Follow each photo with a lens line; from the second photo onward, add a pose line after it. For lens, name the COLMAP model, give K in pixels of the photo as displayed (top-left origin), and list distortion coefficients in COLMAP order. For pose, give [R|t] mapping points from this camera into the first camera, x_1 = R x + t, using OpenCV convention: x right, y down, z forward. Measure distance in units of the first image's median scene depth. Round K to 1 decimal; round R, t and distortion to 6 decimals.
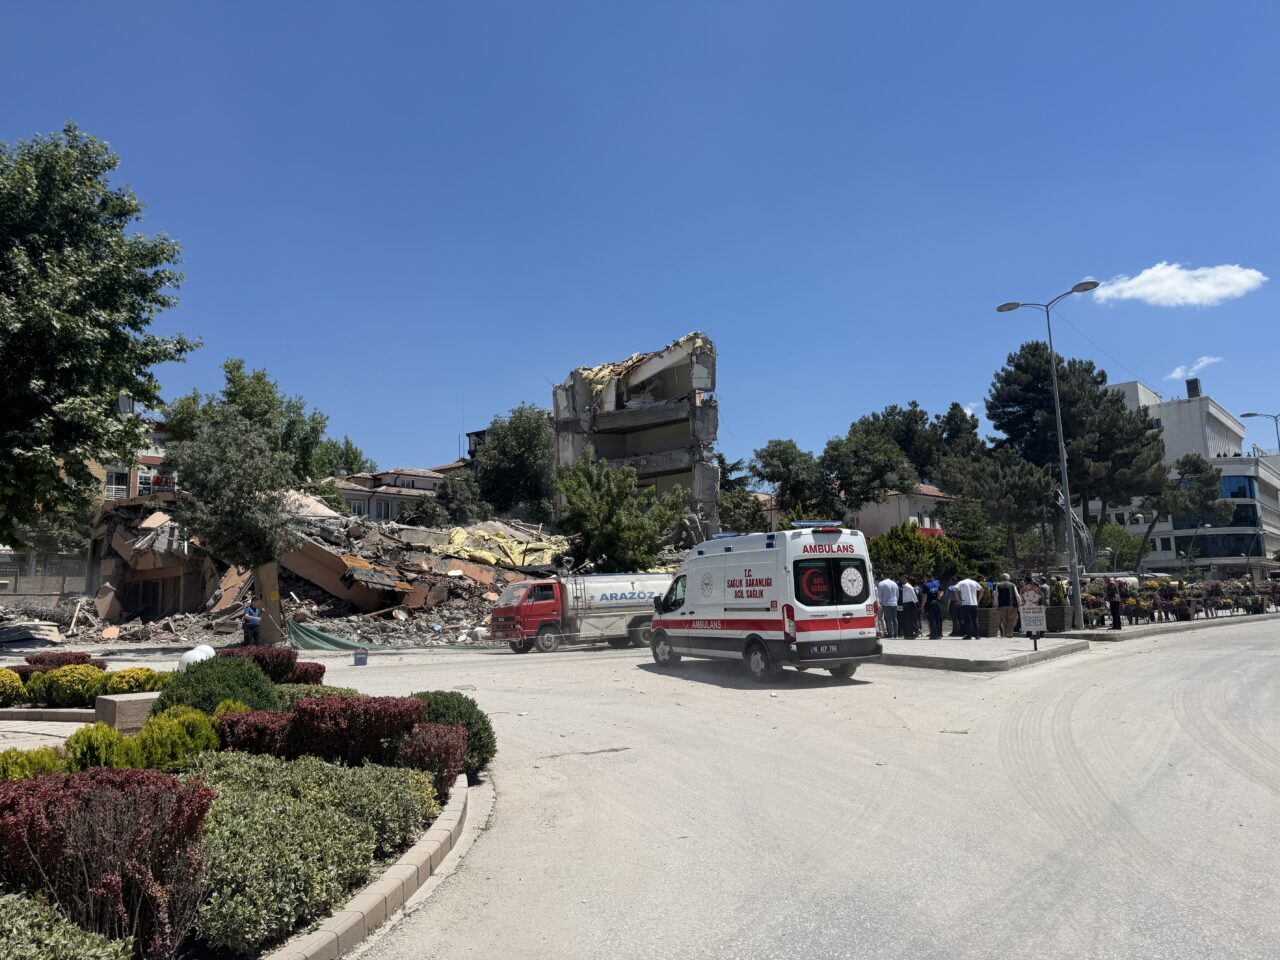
lens RADIAL K [[911.2, 0, 644.1], [0, 911.2, 473.6], [0, 0, 1]] dist [0.083677, -0.111652]
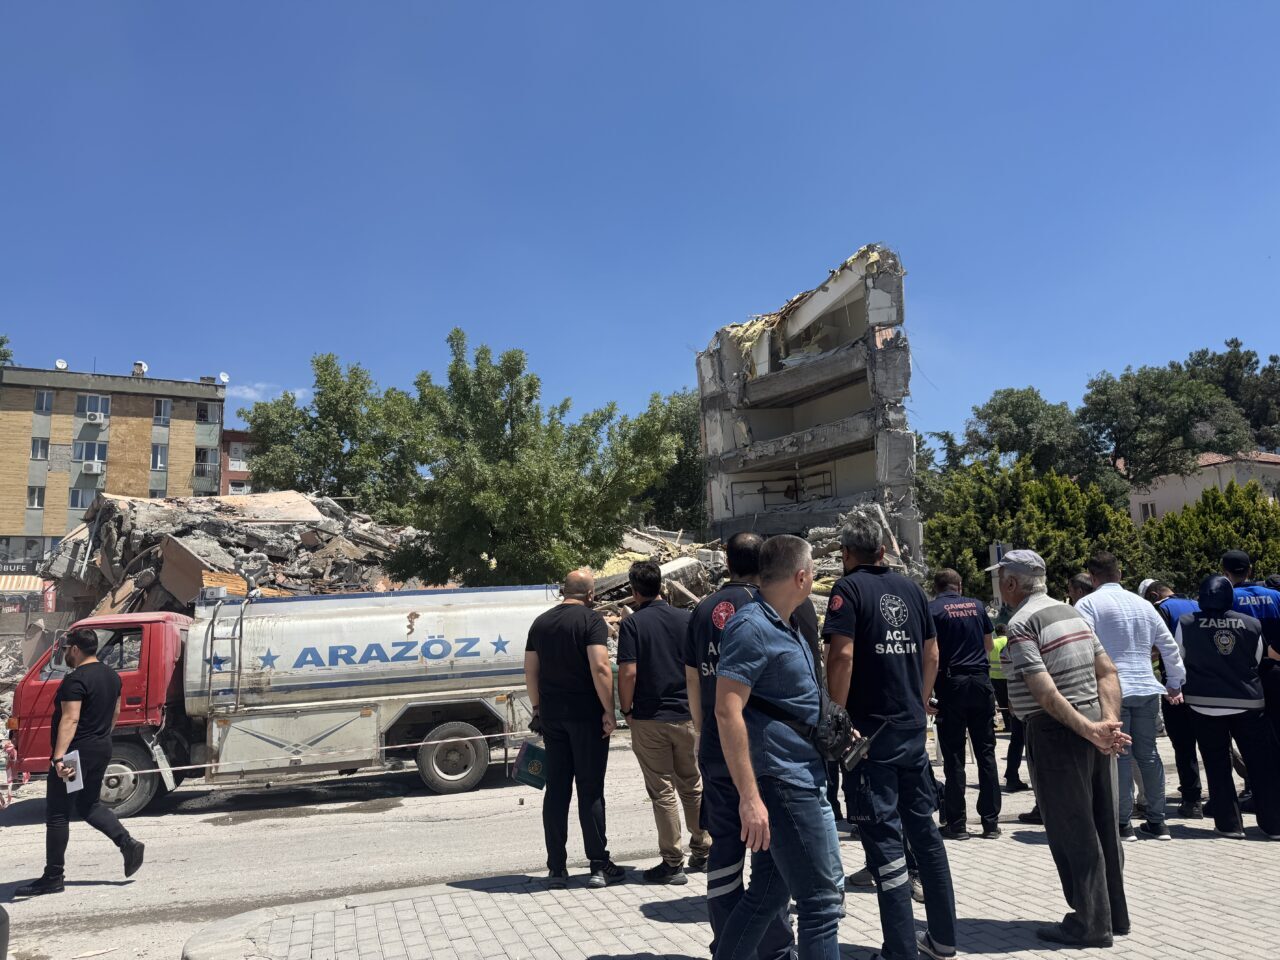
lens RADIAL K [[911.2, 0, 635.9], [0, 911.2, 484.4], [0, 0, 1]] dist [0.083677, -0.111652]
pose [[0.955327, -0.057407, -0.289923, 0.081058], [0.053564, 0.998340, -0.021178, 0.033907], [0.290657, 0.004703, 0.956816, 0.285598]]
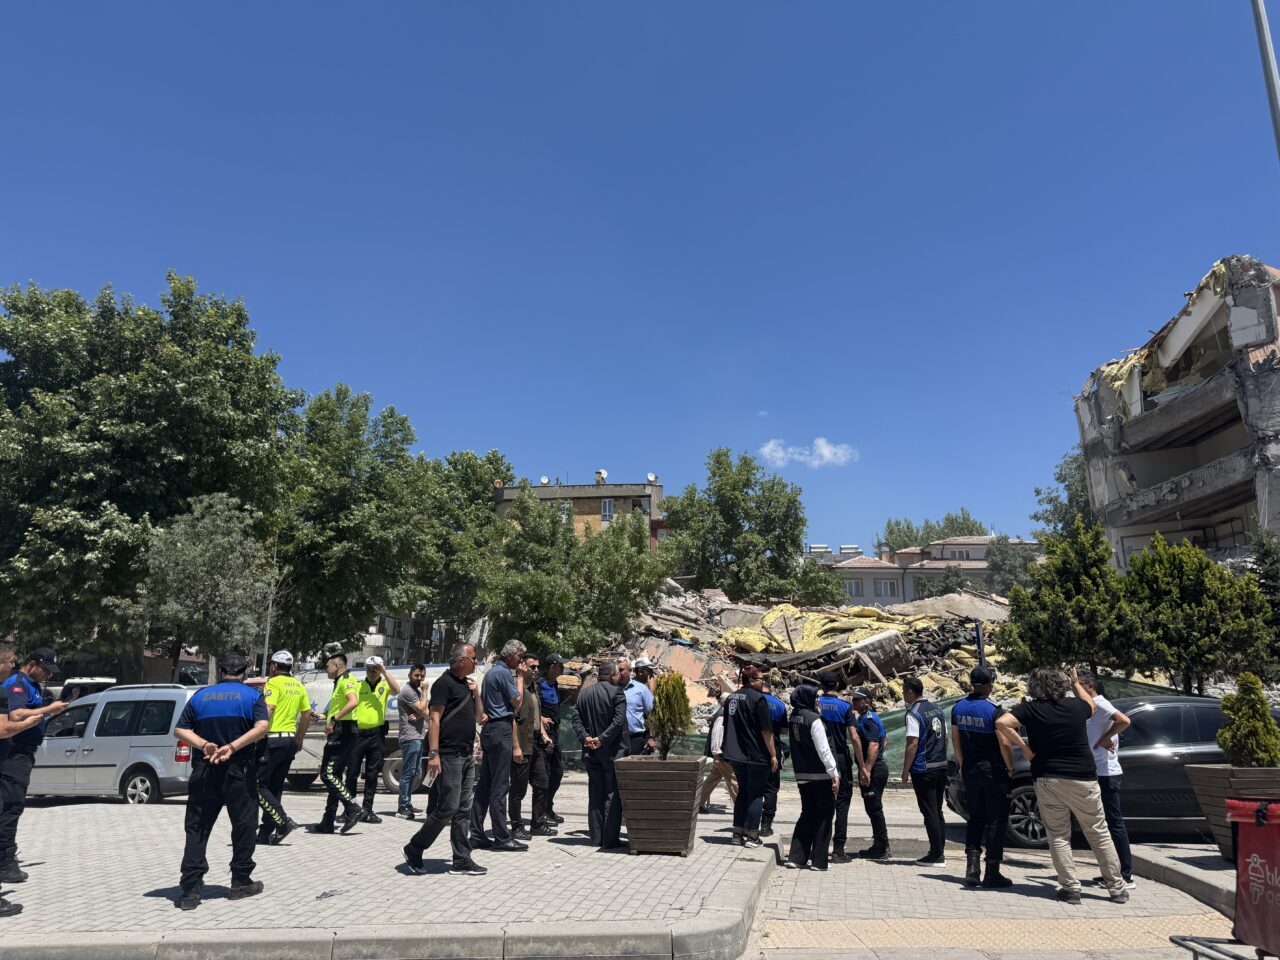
lens RADIAL K [[911.2, 0, 625.2], [0, 911.2, 478.5], [0, 0, 1]] dist [0.083677, -0.111652]
pose [[0.634108, -0.165259, -0.755378, 0.250265], [0.095474, 0.986153, -0.135601, 0.036008], [0.767327, 0.013867, 0.641106, 0.309928]]
